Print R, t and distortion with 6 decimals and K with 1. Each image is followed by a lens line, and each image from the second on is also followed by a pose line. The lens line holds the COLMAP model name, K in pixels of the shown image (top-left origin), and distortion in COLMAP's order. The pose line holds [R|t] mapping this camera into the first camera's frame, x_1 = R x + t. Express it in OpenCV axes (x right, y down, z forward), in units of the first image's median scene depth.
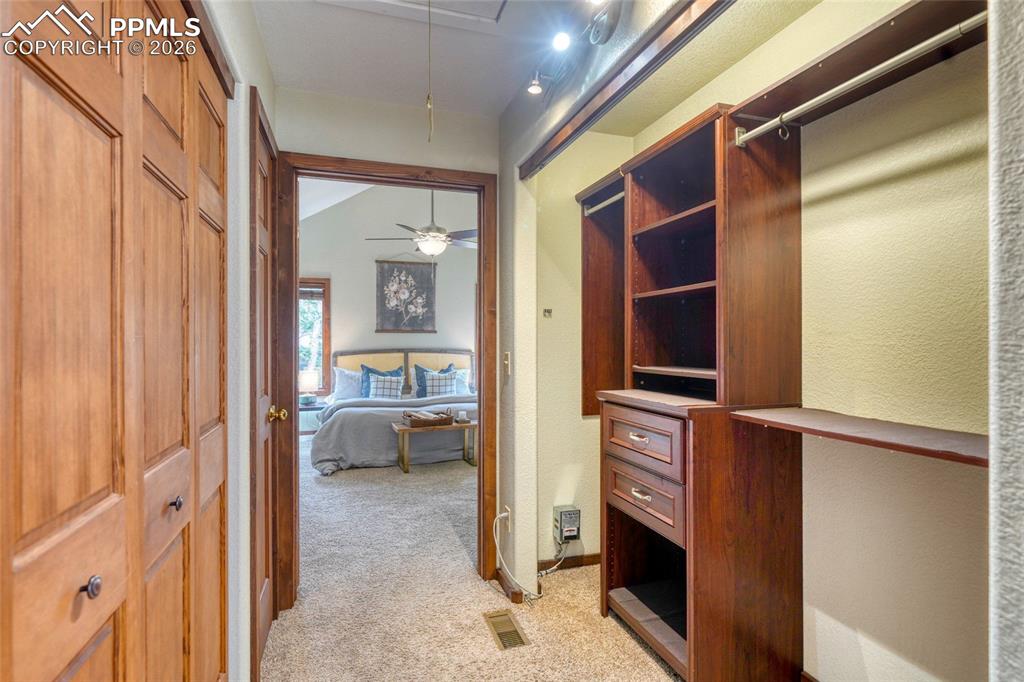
lens RADIAL K [[485.3, 0, 510.5], [0, 485.3, 343.3], [0, 0, 1]] dist [0.000419, -0.000275]
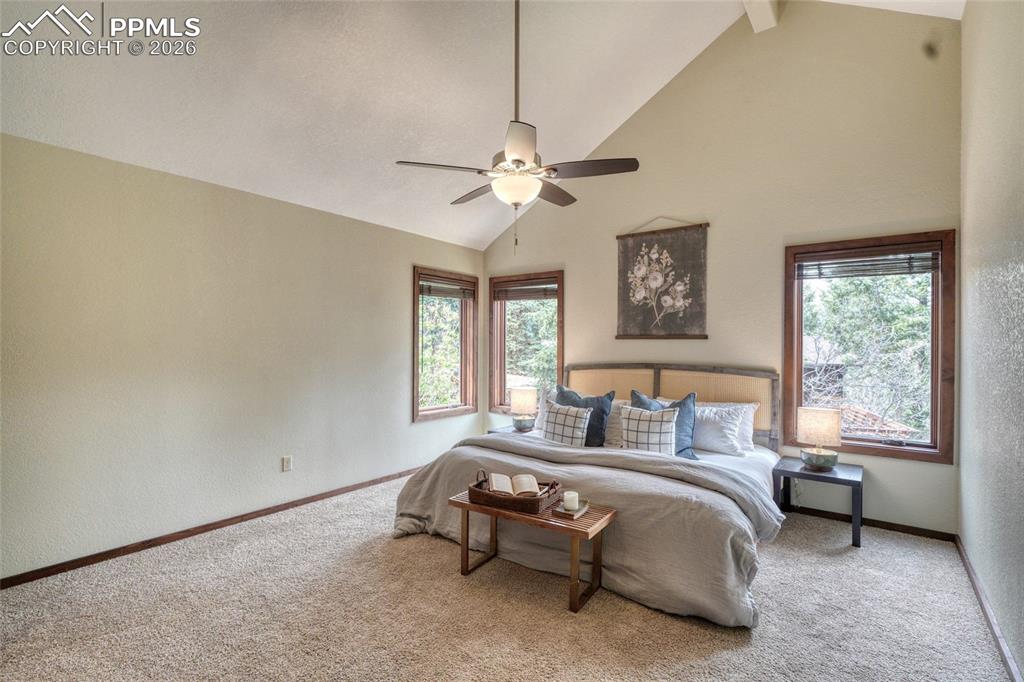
lens RADIAL K [[485.3, 0, 505.8], [0, 485.3, 345.7], [0, 0, 1]] dist [0.000419, -0.000275]
pose [[0.570412, 0.005119, -0.821342, 0.205426], [-0.005585, 0.999982, 0.002354, -0.013239], [0.821339, 0.003244, 0.570431, 0.461845]]
